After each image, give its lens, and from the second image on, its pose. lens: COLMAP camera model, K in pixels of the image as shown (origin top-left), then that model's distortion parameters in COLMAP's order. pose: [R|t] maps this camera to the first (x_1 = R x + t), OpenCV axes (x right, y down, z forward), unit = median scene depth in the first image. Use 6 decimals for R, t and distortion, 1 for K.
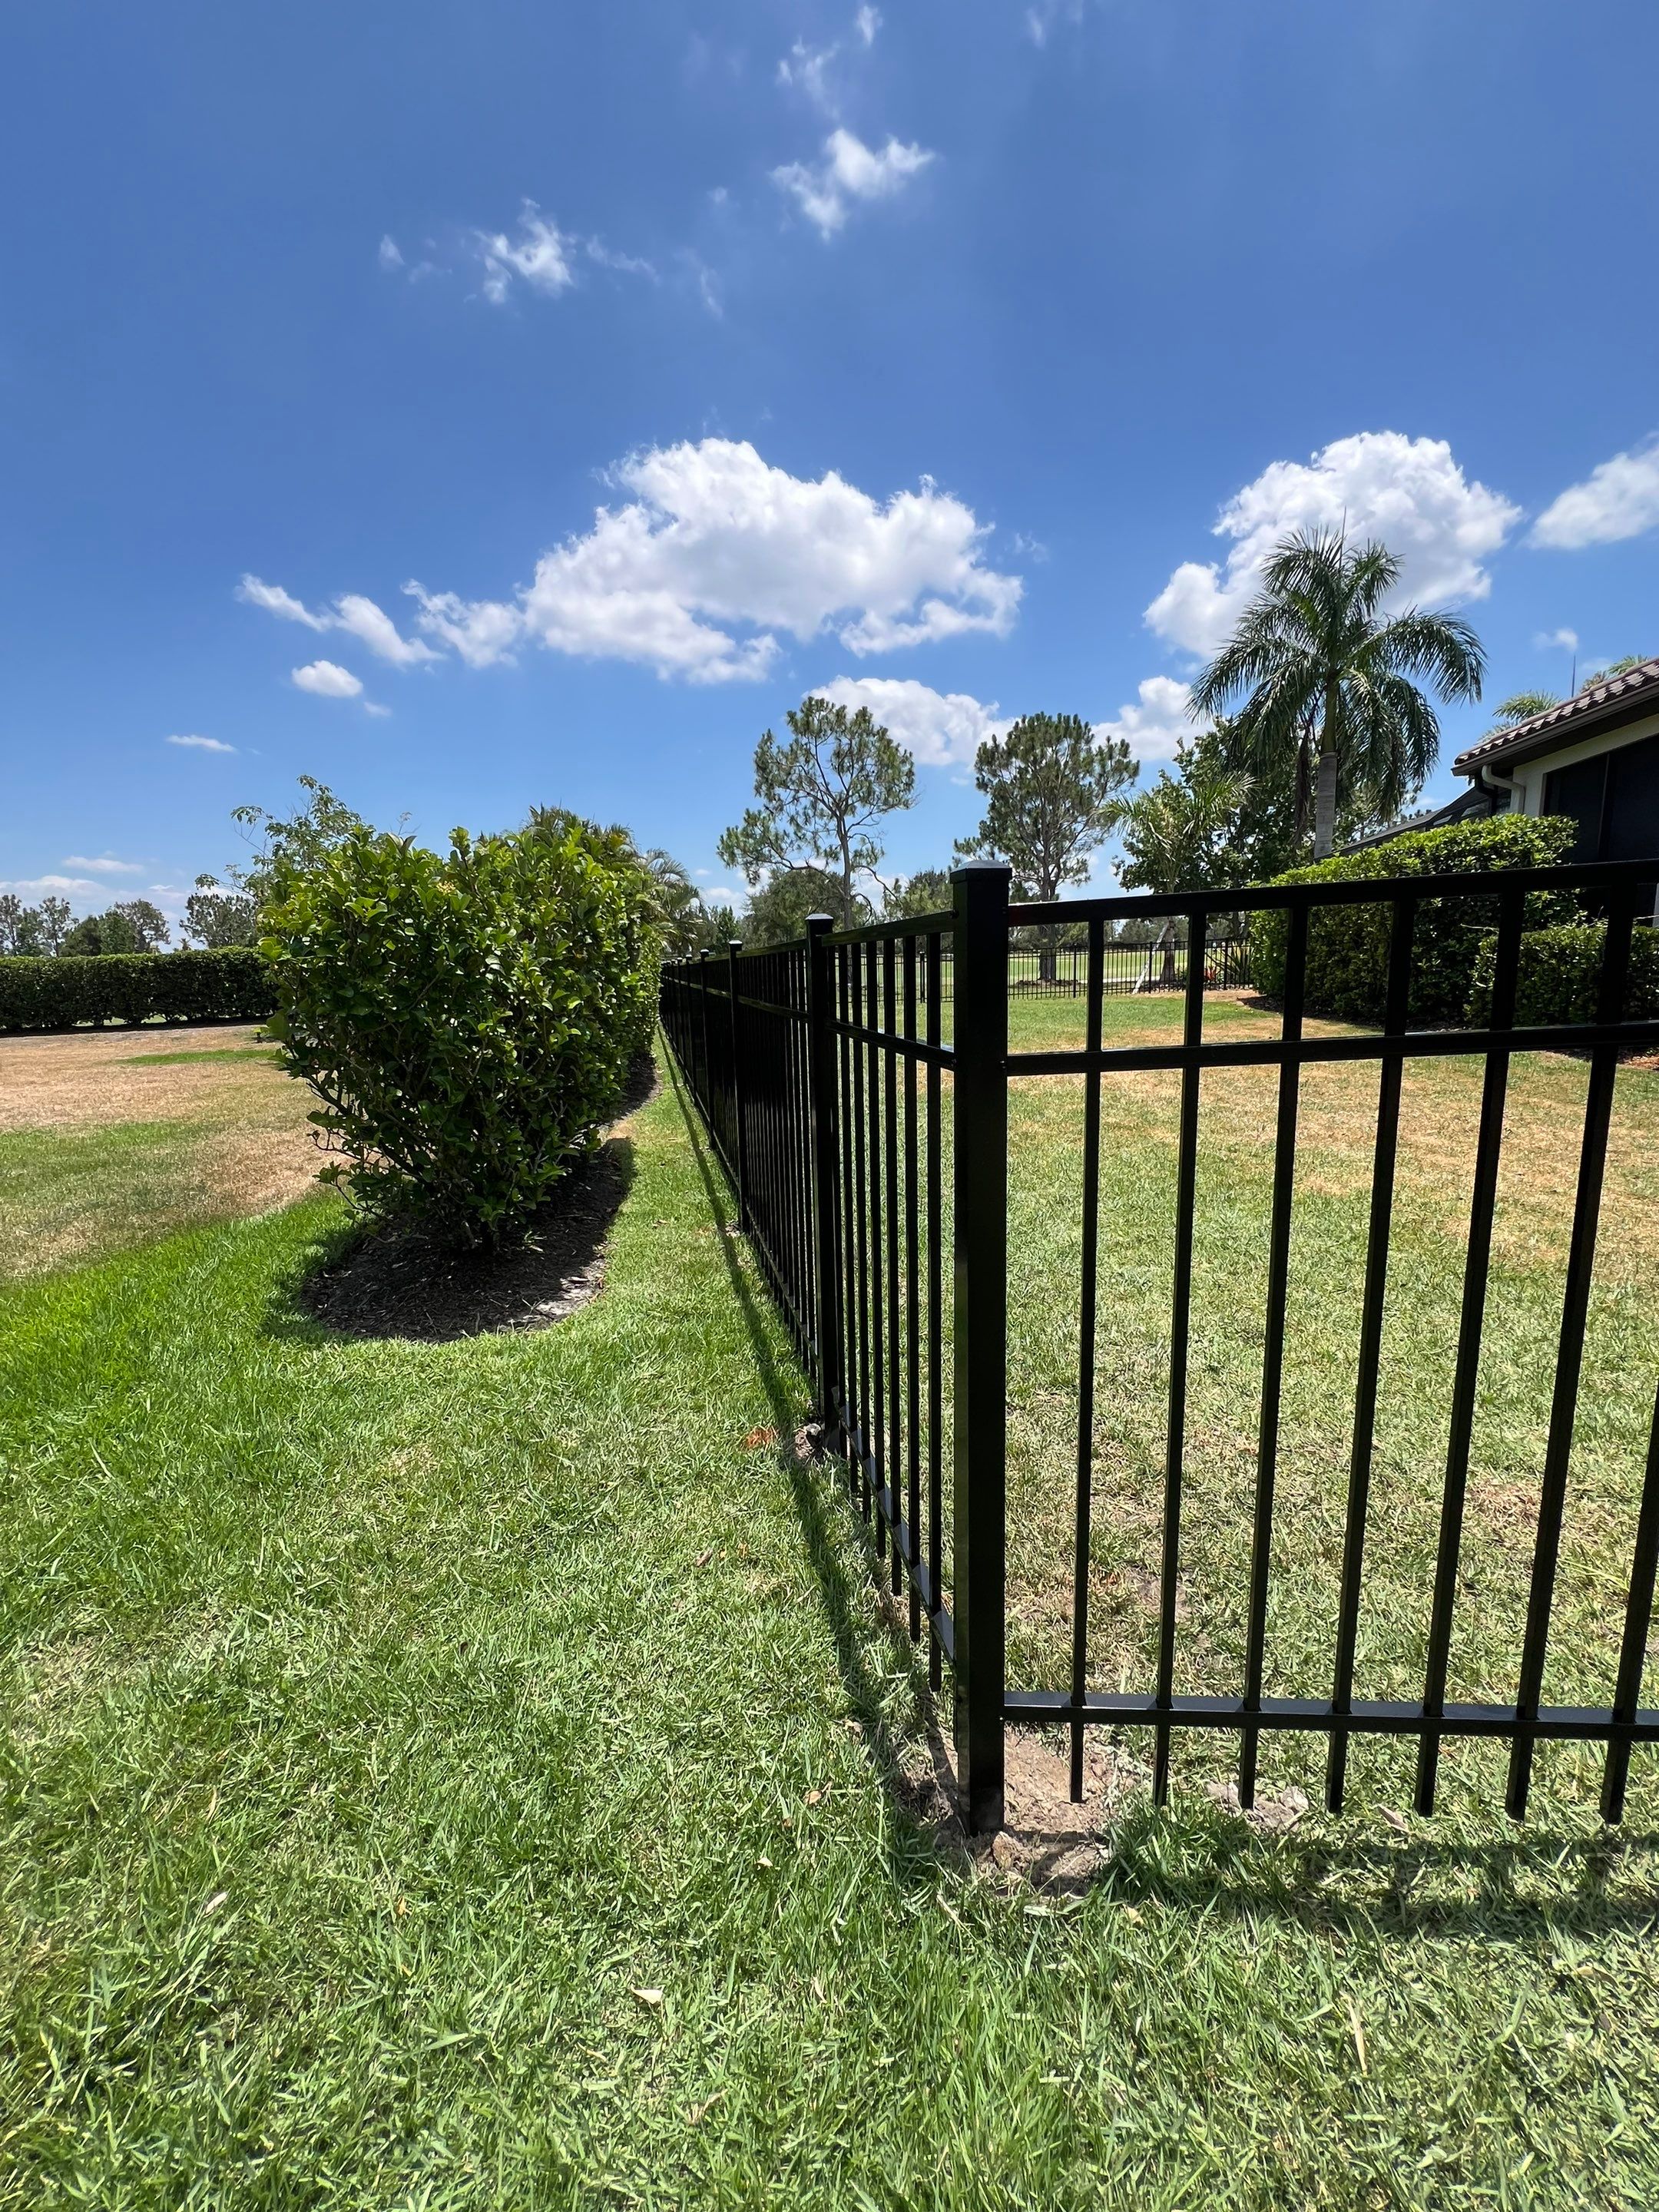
lens RADIAL K [[876.2, 0, 829.5], [0, 876.2, 1106.0], [0, 0, 1]] dist [-0.000926, 0.000165]
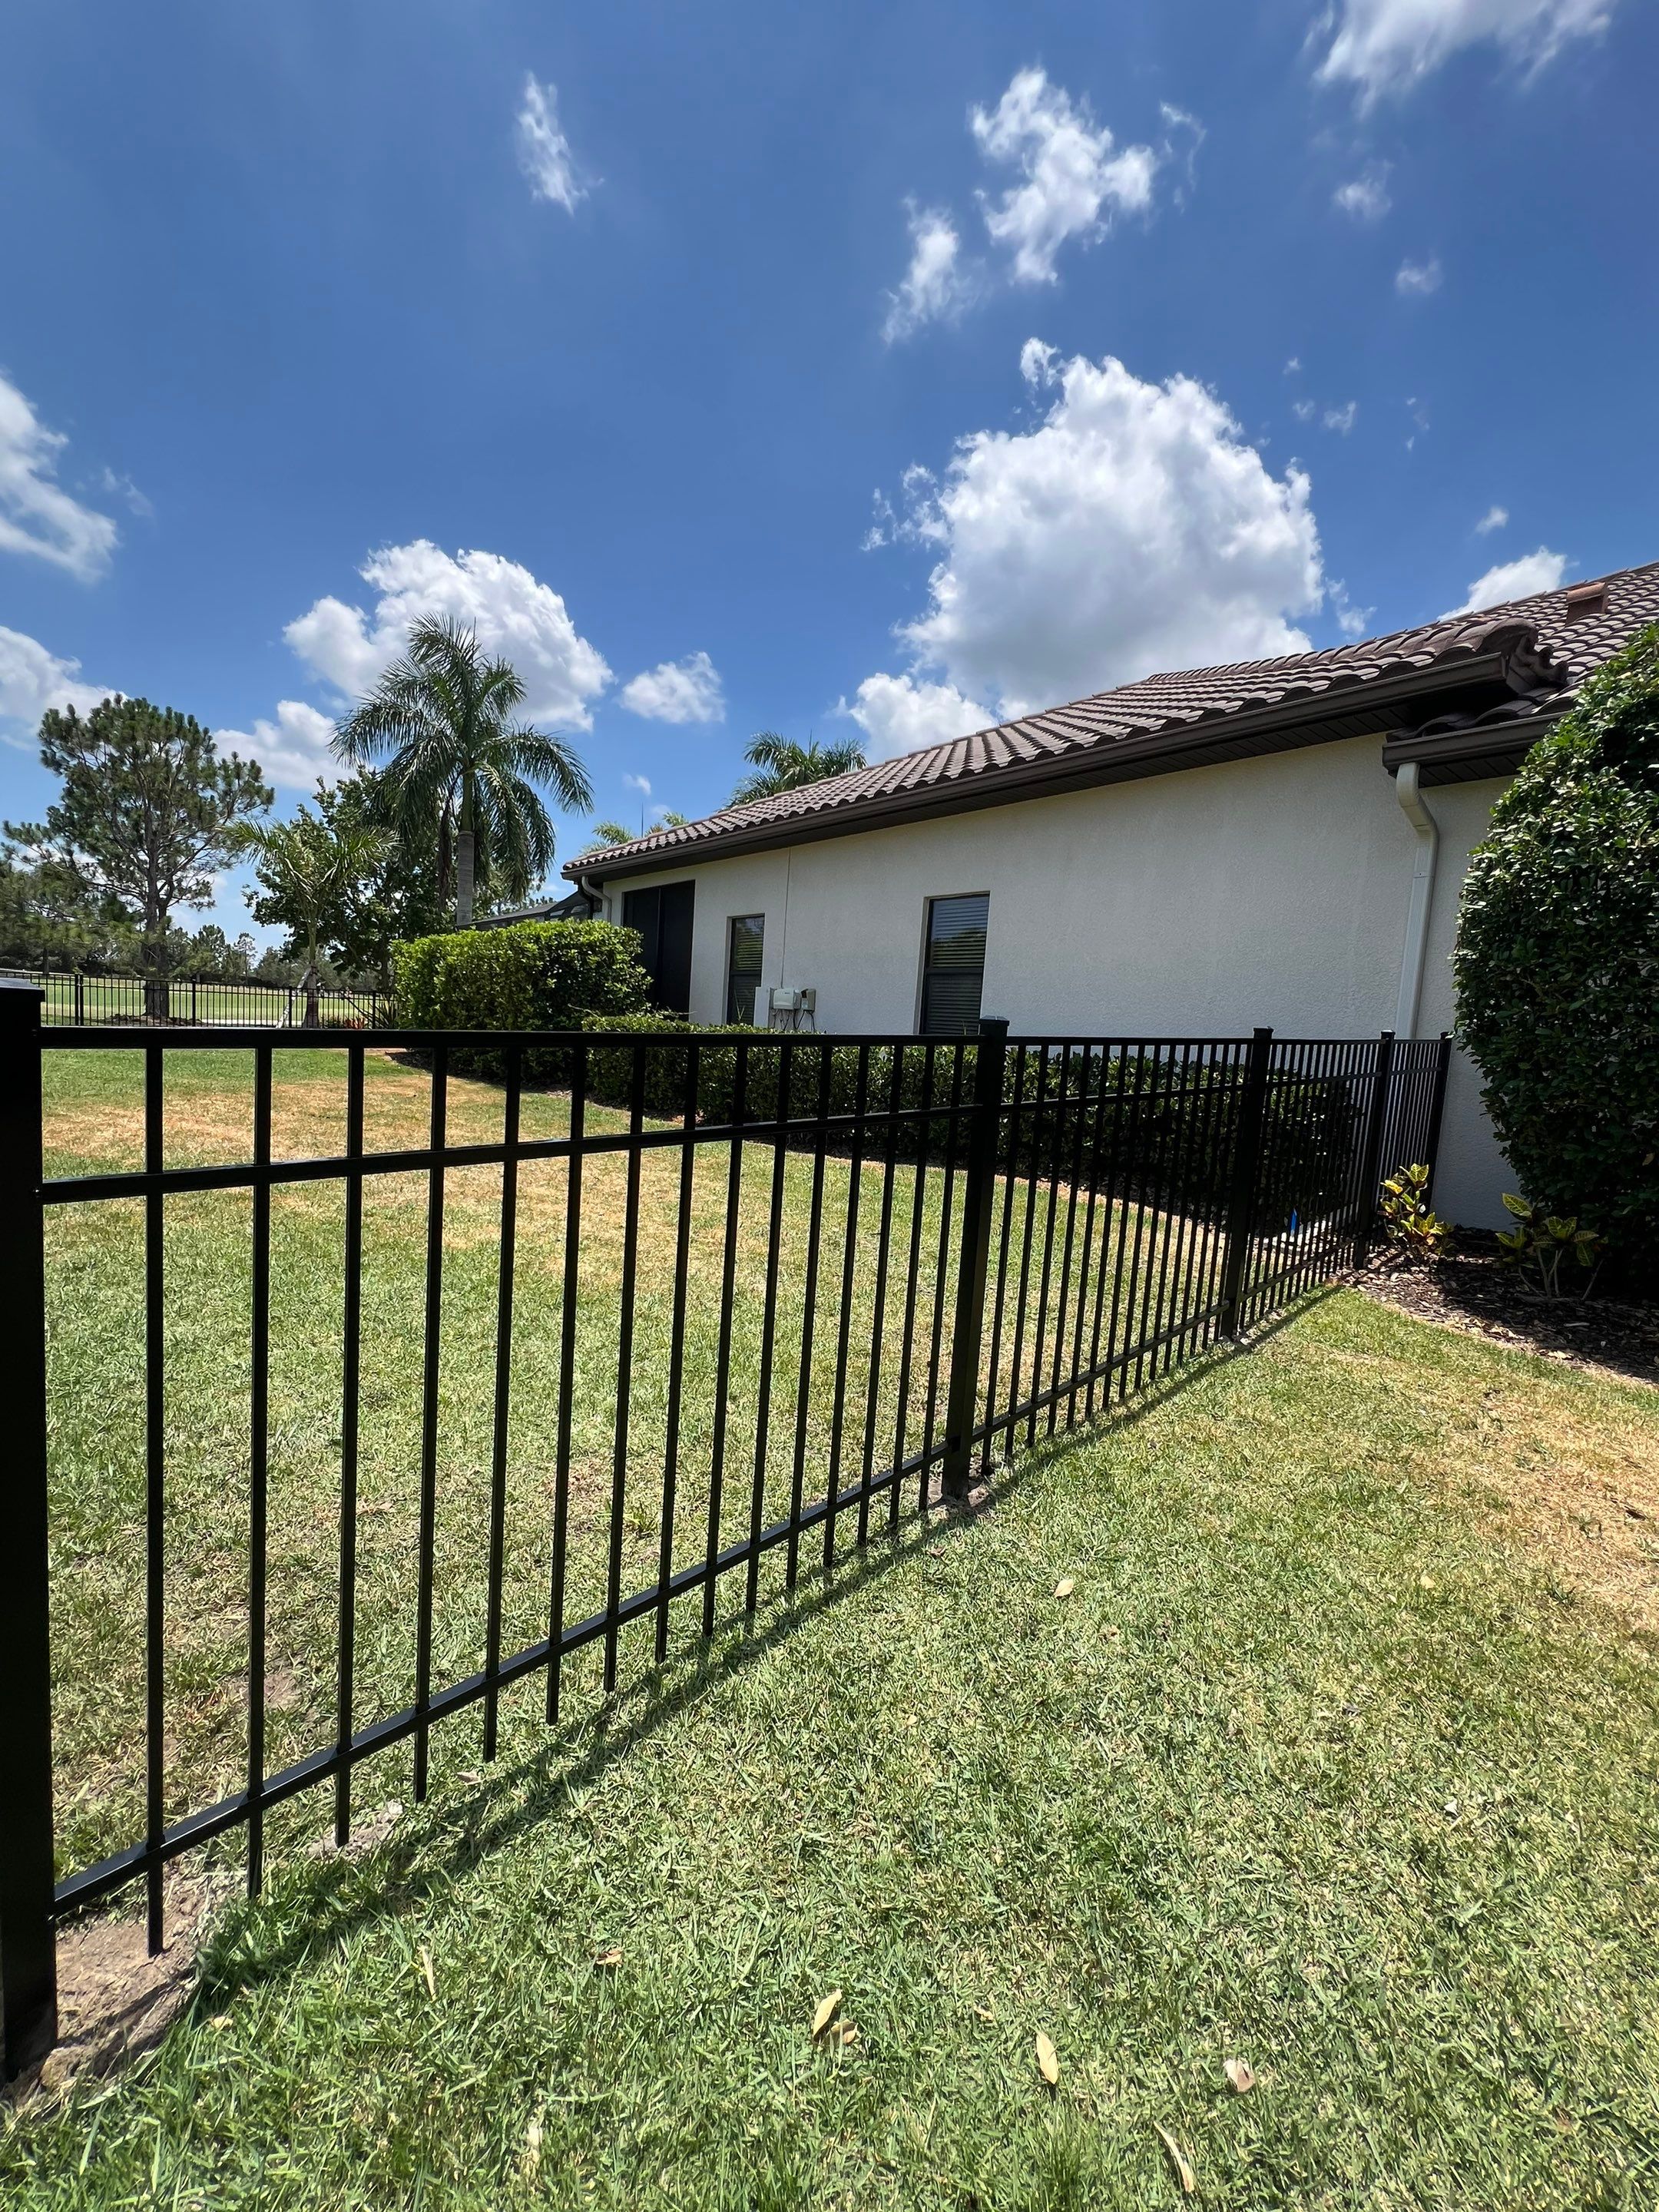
lens RADIAL K [[893.8, 0, 829.5], [0, 893.8, 1106.0], [0, 0, 1]] dist [-0.003372, 0.000475]
pose [[0.633596, 0.002642, 0.773660, -0.000450], [0.037592, 0.998708, -0.034197, -0.007032], [-0.772750, 0.050750, 0.632678, -0.025191]]
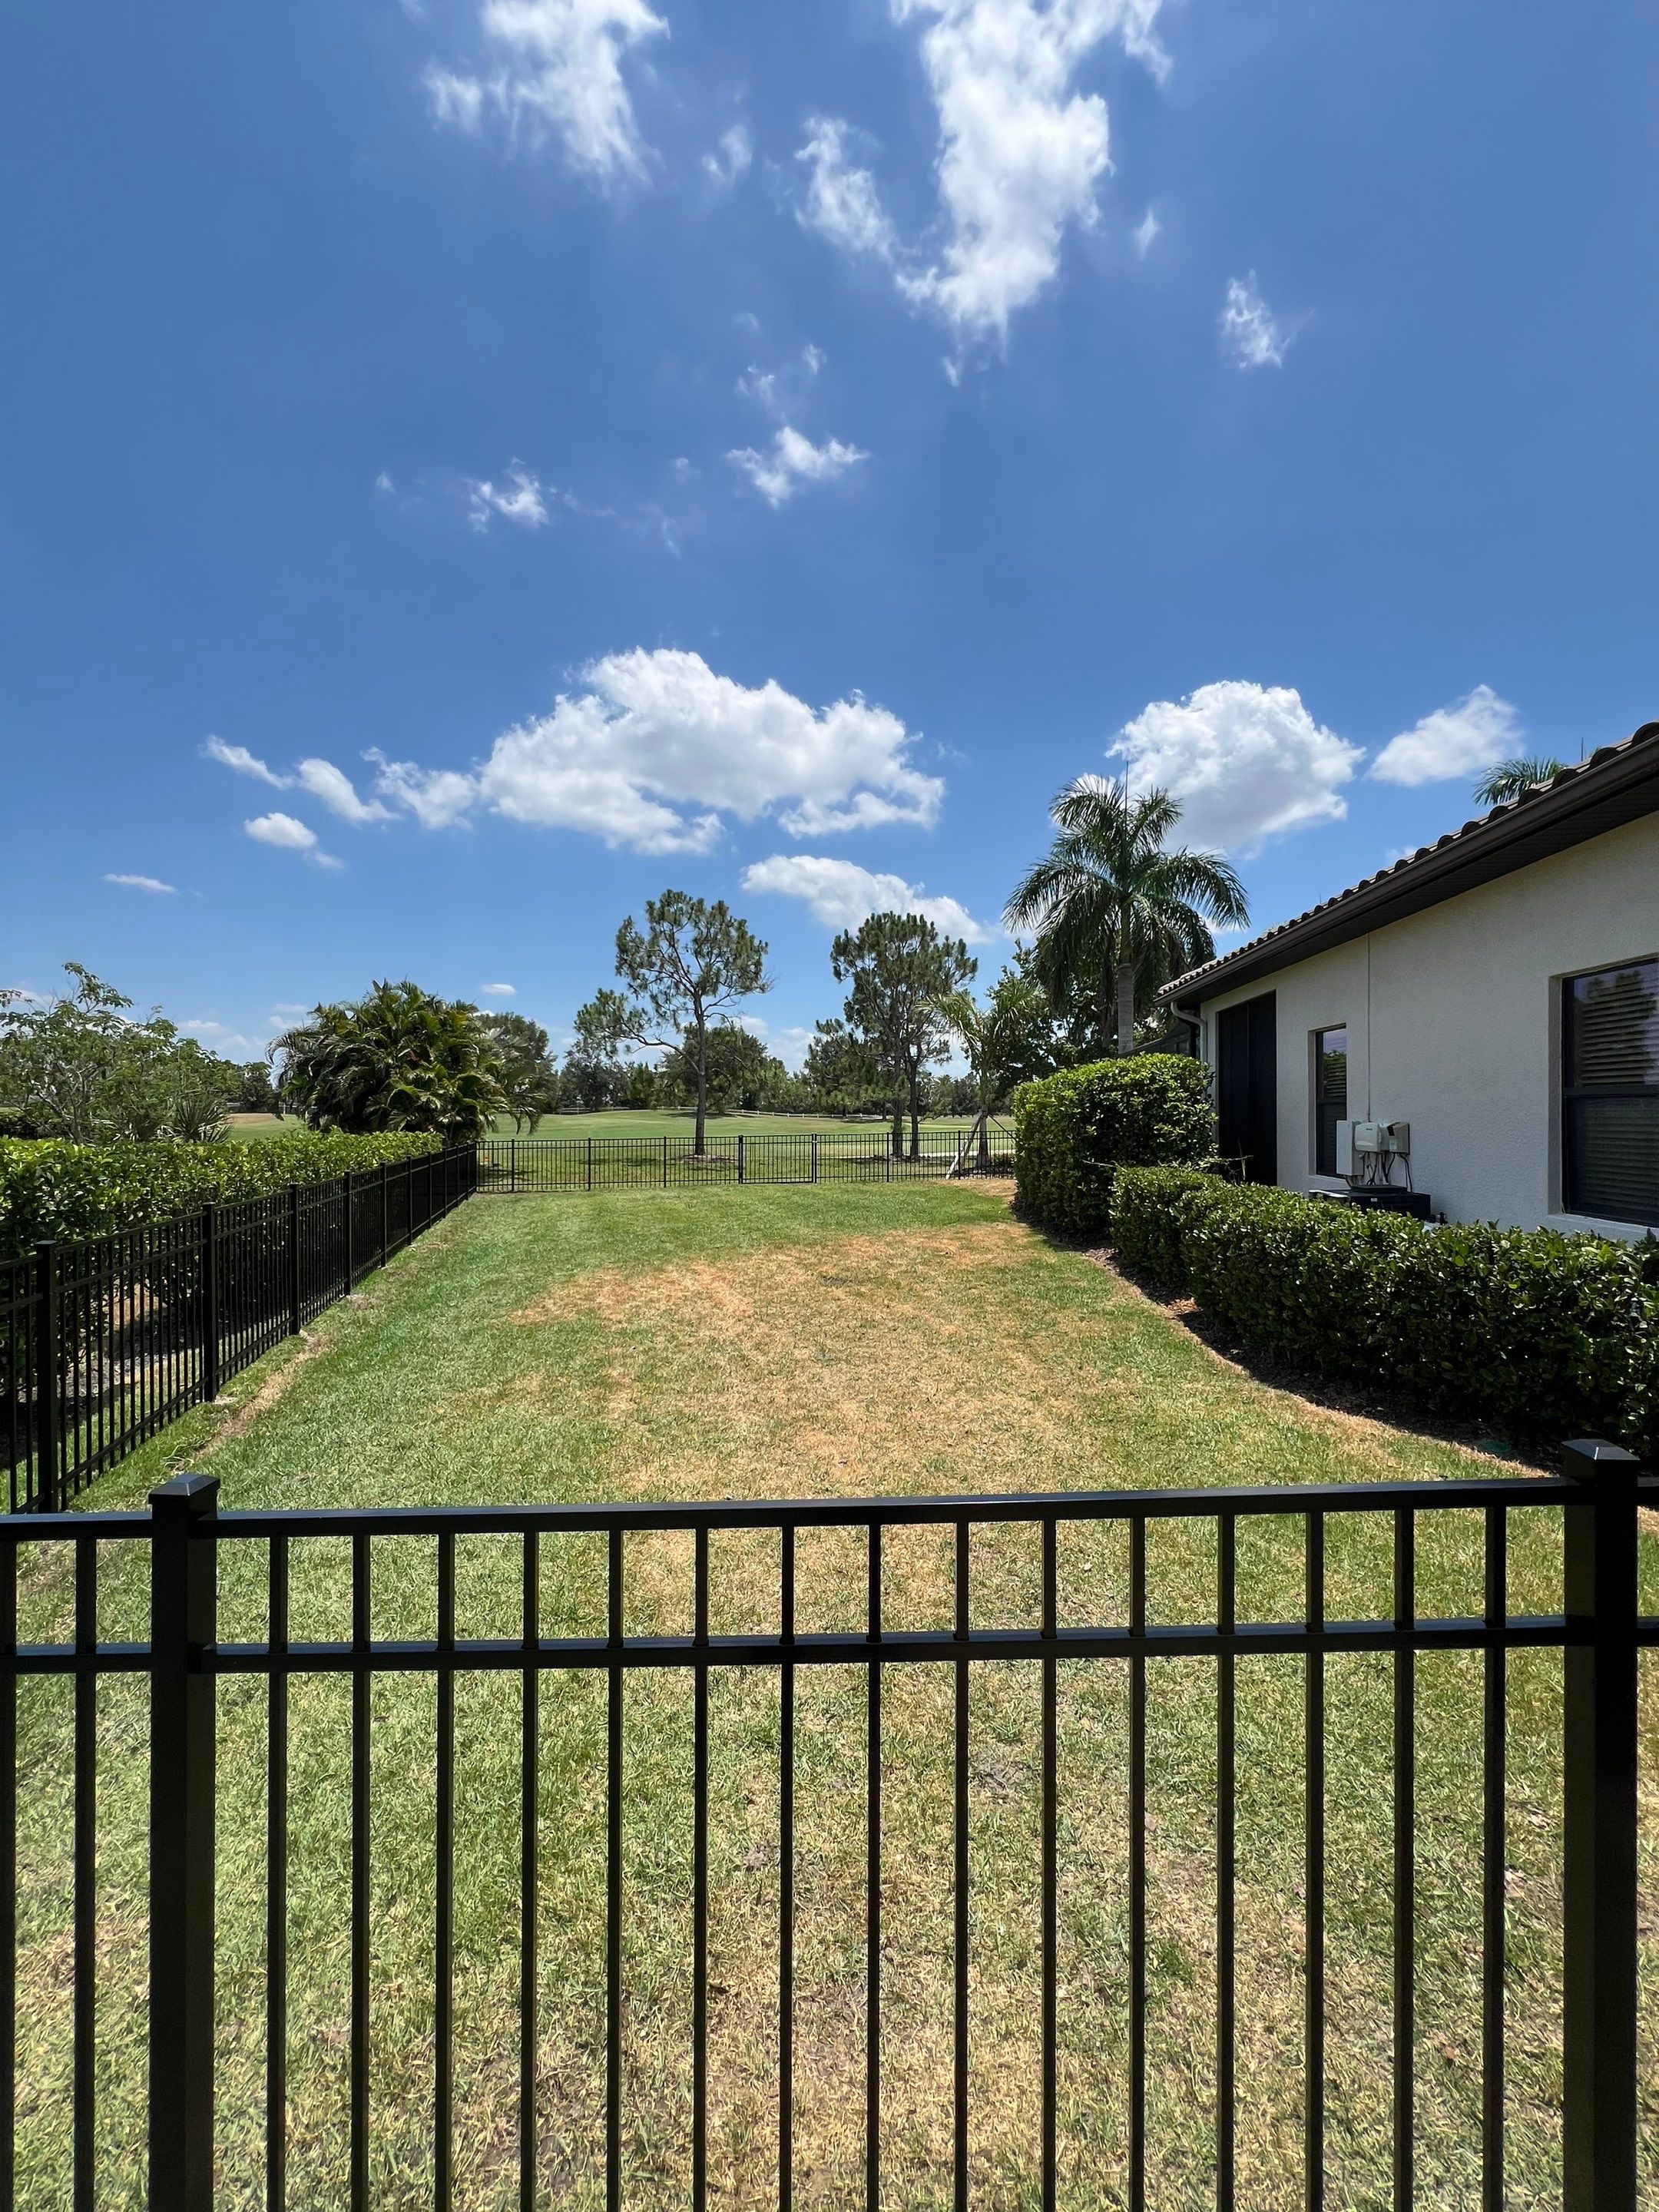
lens RADIAL K [[887.0, 0, 947.2], [0, 887.0, 1047.2], [0, 0, 1]] dist [0.010433, -0.000033]
pose [[0.997260, 0.029685, 0.067753, 0.243781], [-0.015039, 0.978179, -0.207217, -0.058324], [-0.072426, 0.205631, 0.975946, -0.043878]]
